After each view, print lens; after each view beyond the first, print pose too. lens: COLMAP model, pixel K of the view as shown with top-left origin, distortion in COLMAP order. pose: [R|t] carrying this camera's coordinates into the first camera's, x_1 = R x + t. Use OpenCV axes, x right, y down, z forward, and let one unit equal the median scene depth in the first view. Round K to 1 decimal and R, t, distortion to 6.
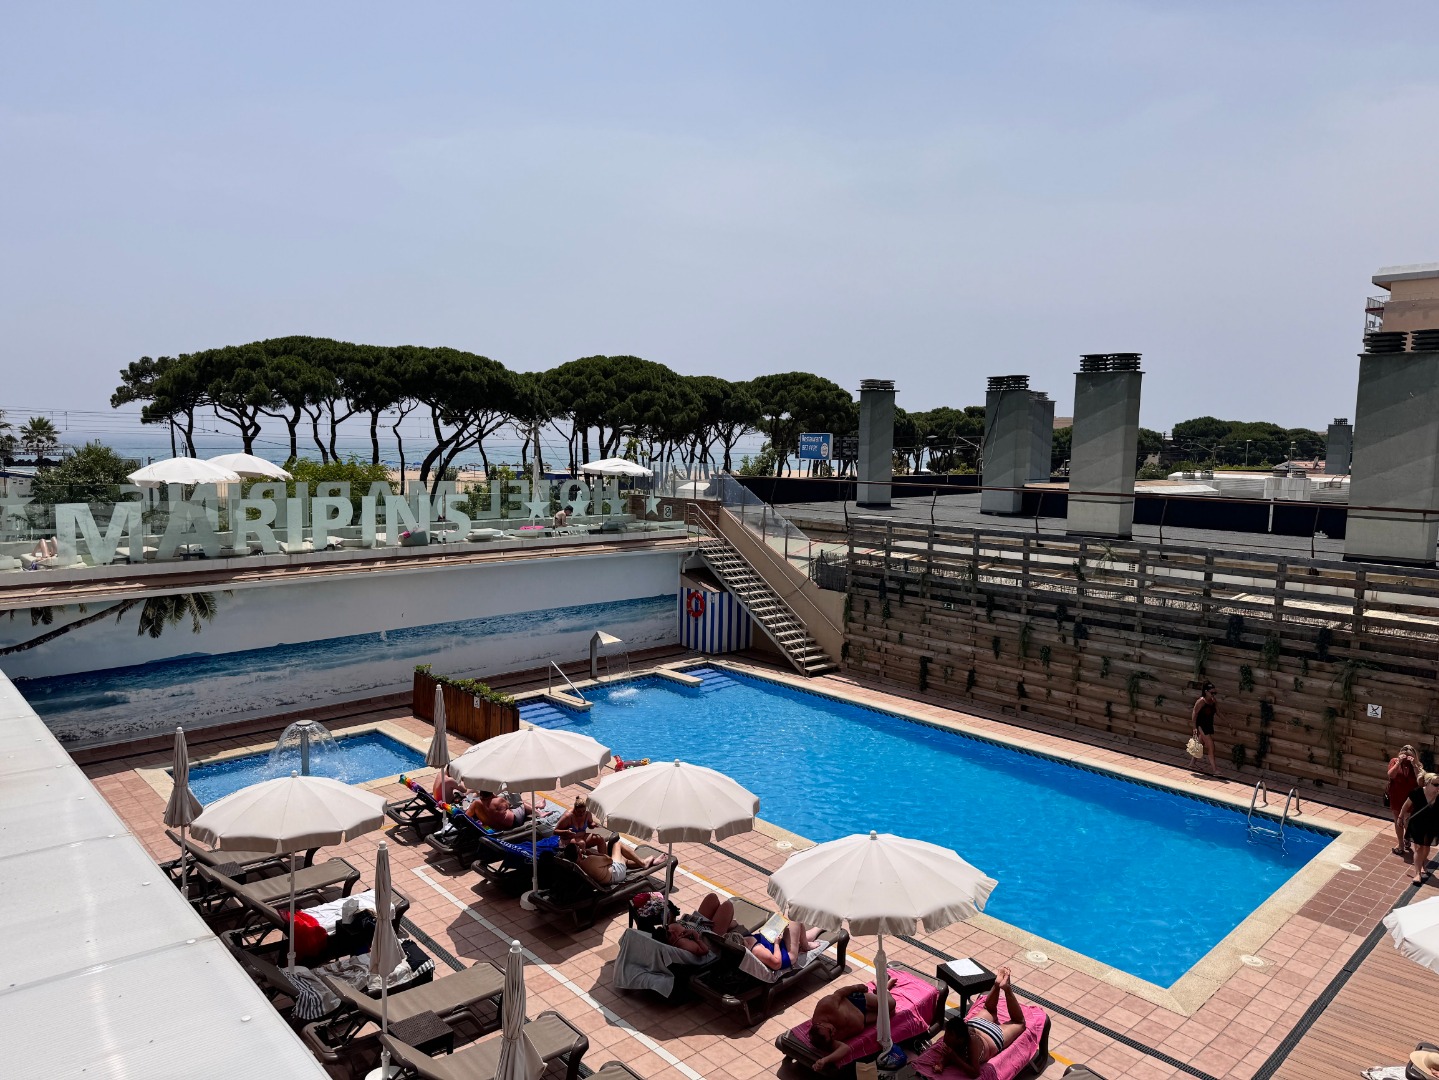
lens RADIAL K [[1004.5, 0, 719.5], [0, 1004.5, 540.0], [0, 0, 1]] dist [0.167832, -0.329317]
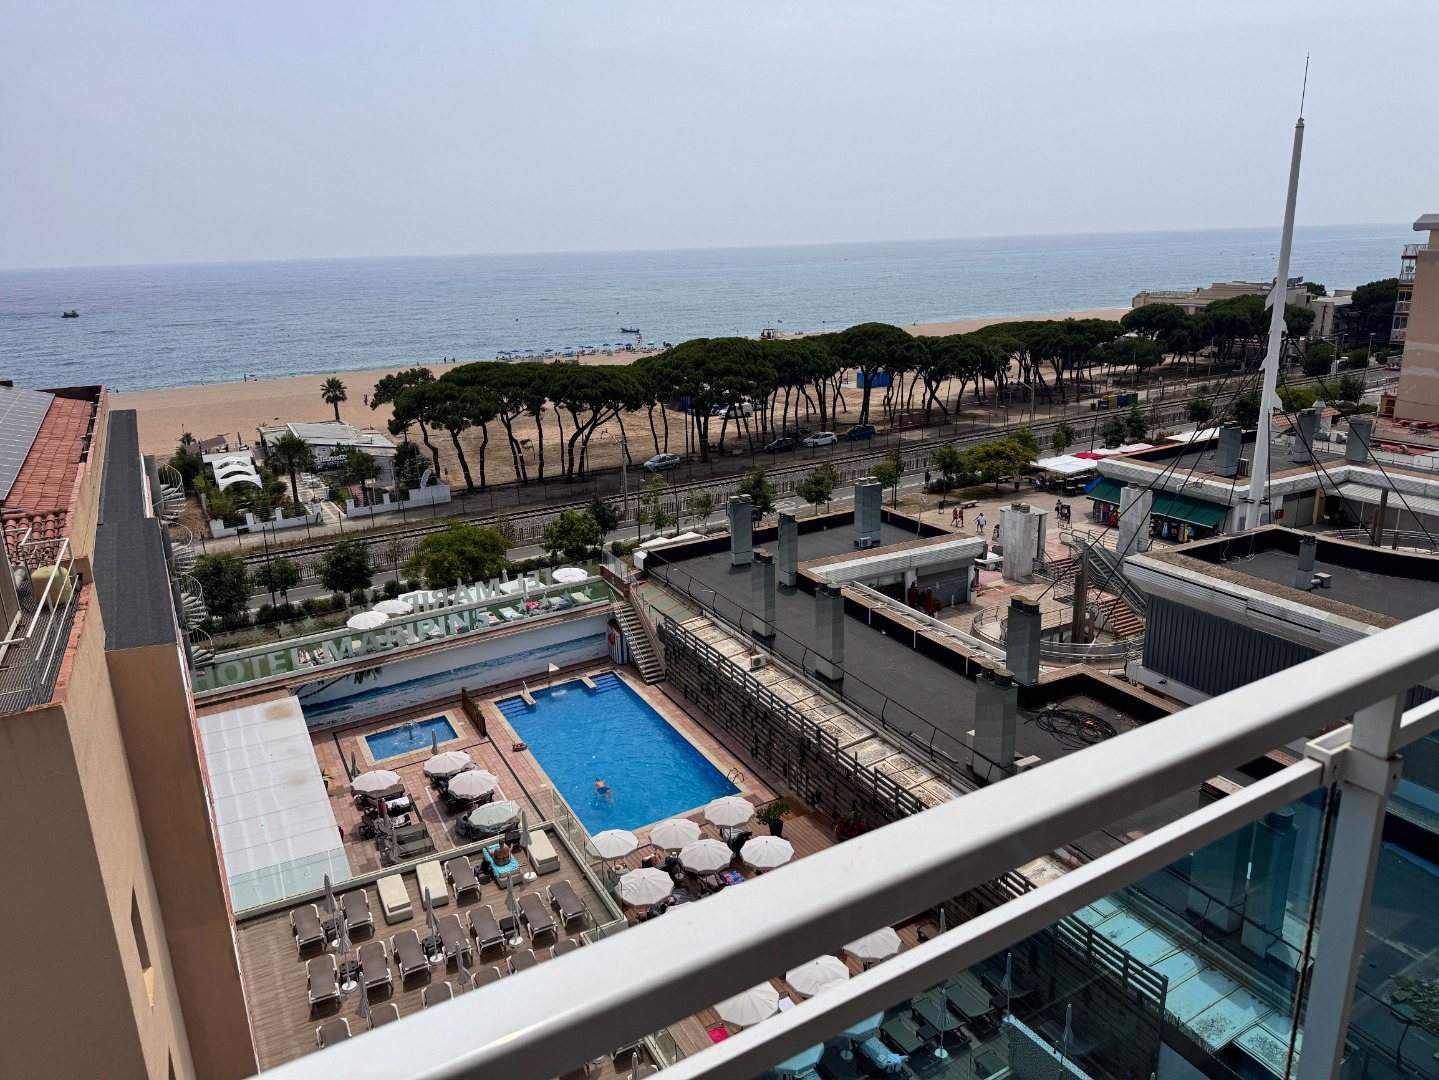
lens RADIAL K [[1004.5, 0, 719.5], [0, 1004.5, 540.0], [0, 0, 1]] dist [0.167832, -0.329317]
pose [[0.968413, 0.017880, -0.248711, 0.861739], [0.029881, 0.981917, 0.186937, -0.633331], [0.247556, -0.188464, 0.950367, -1.048230]]
